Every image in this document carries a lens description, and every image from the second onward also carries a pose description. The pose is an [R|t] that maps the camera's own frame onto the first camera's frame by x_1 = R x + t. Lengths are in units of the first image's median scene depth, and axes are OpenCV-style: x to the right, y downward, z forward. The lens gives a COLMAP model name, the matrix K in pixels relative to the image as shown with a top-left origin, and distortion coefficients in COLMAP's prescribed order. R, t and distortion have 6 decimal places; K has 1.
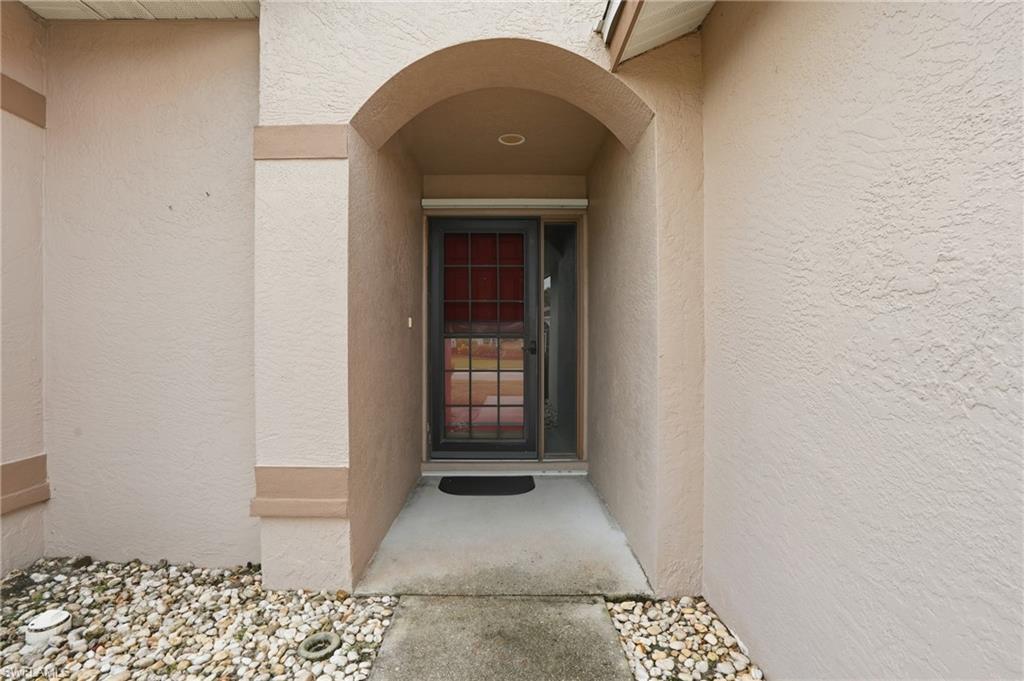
lens RADIAL K [[468.7, 0, 509.2], [0, 468.7, 342.6], [0, 0, 1]] dist [-0.019486, 0.000663]
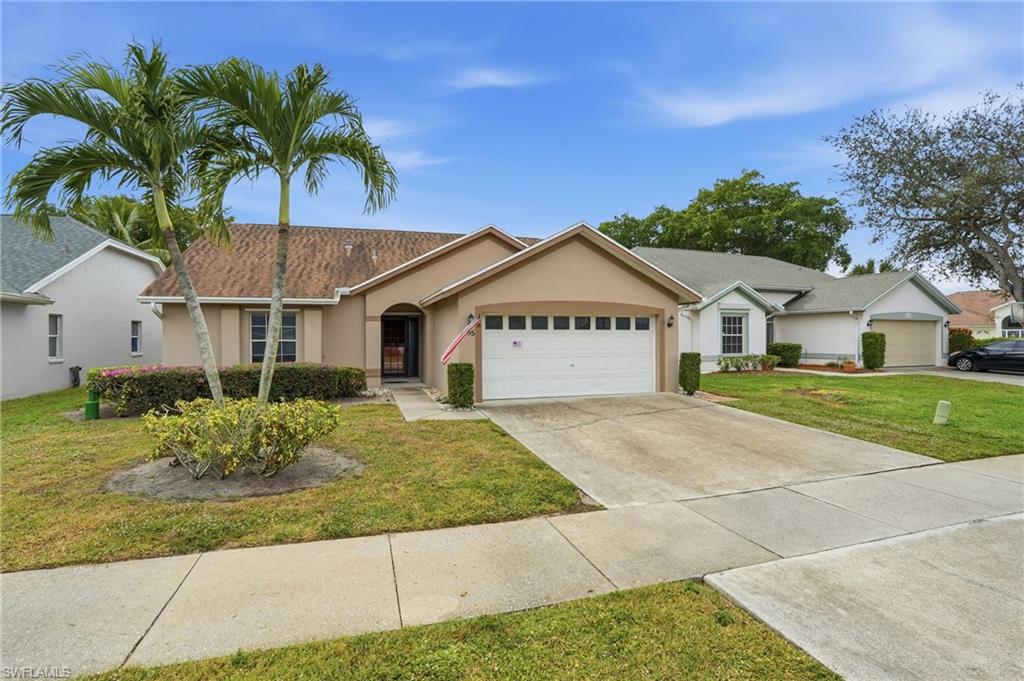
lens RADIAL K [[468.7, 0, 513.1], [0, 468.7, 337.9], [0, 0, 1]] dist [-0.019486, 0.000663]
pose [[0.957704, 0.002838, 0.287741, -0.241634], [-0.005990, 0.999931, 0.010077, -0.125902], [-0.287693, -0.011374, 0.957655, -3.193322]]
